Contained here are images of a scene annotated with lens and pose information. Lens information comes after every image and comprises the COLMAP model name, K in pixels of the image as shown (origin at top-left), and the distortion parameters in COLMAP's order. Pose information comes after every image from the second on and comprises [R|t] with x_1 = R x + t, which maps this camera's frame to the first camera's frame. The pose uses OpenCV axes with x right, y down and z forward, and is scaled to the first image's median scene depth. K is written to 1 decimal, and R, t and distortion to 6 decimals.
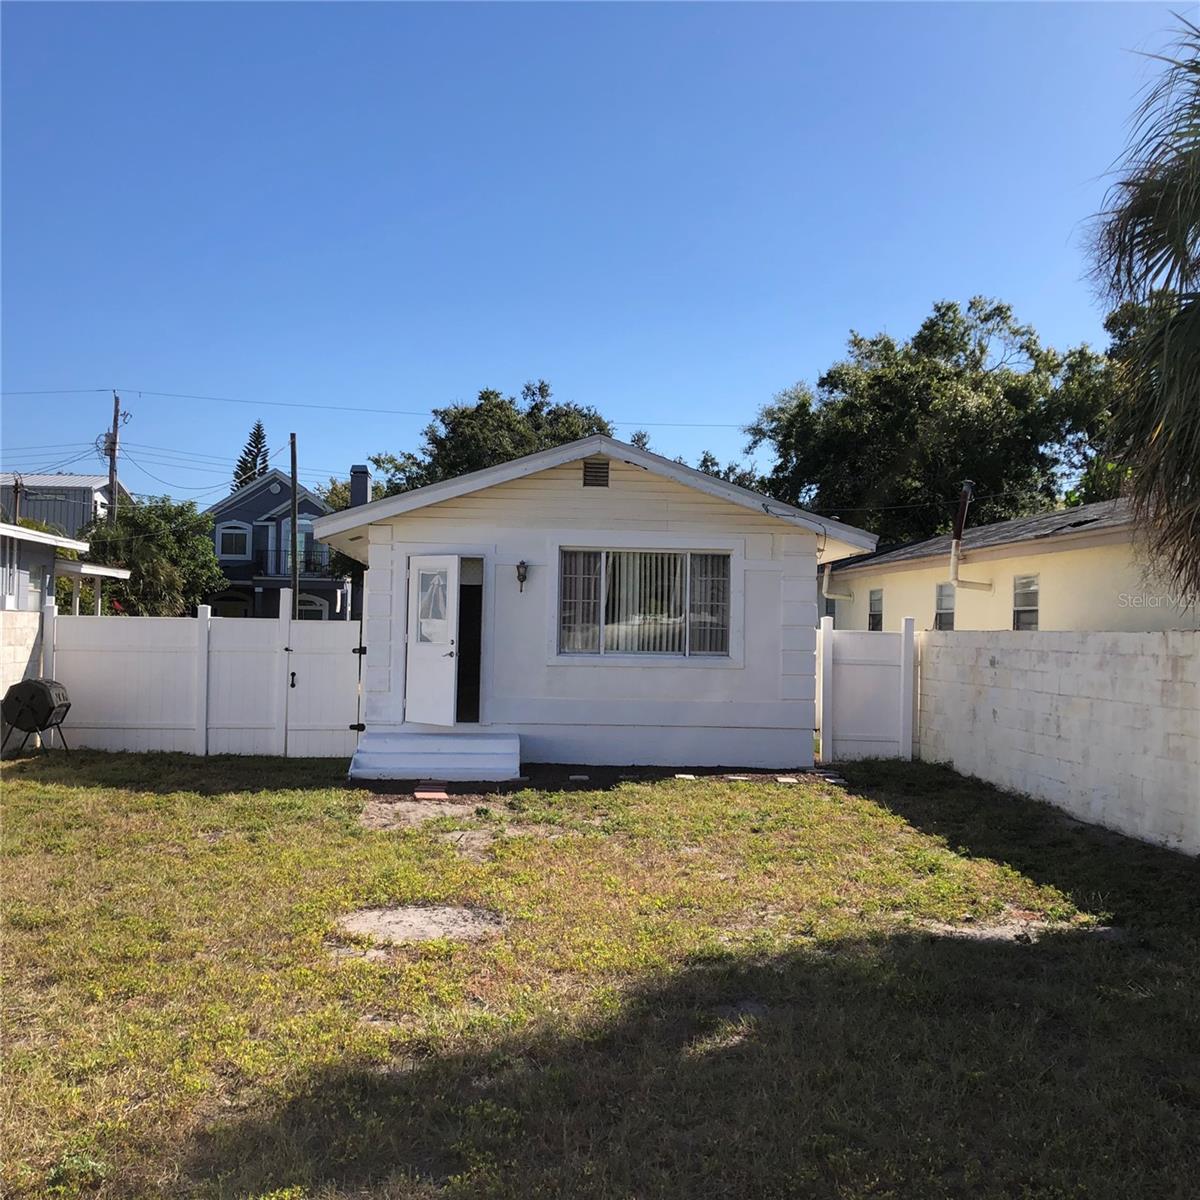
lens RADIAL K [[1232.0, 0, 600.9], [0, 1232.0, 597.8], [0, 0, 1]] dist [0.011115, 0.000000]
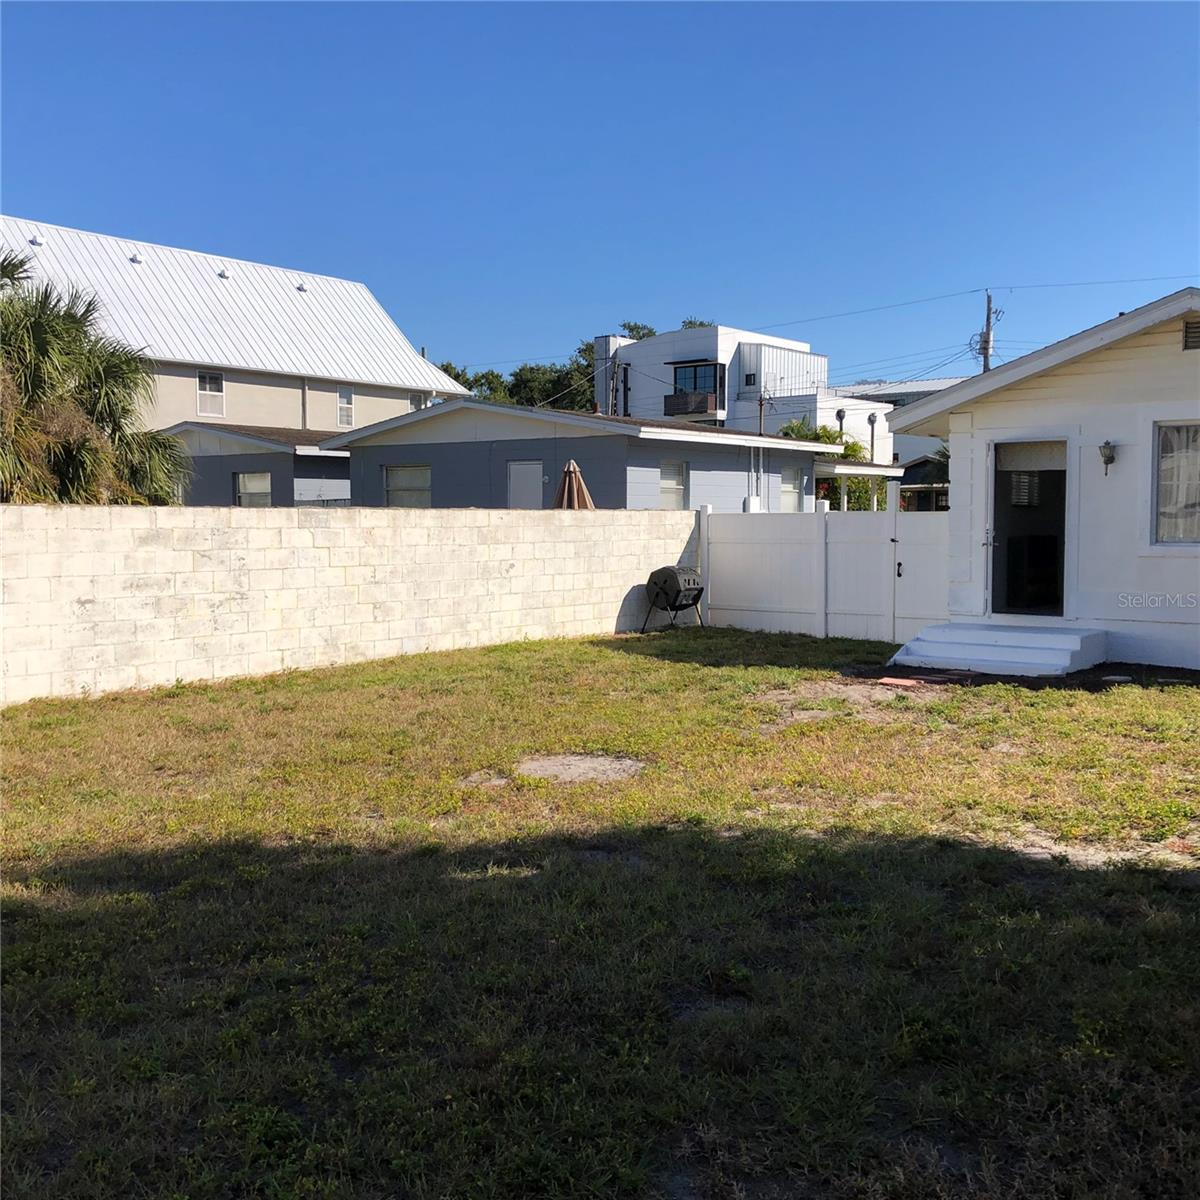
lens RADIAL K [[1232.0, 0, 601.3], [0, 1232.0, 601.6], [0, 0, 1]] dist [0.011115, 0.000000]
pose [[0.743001, 0.025109, -0.668820, 0.267732], [0.033990, 0.996591, 0.075175, 0.006949], [0.668427, -0.078588, 0.739614, 0.065168]]
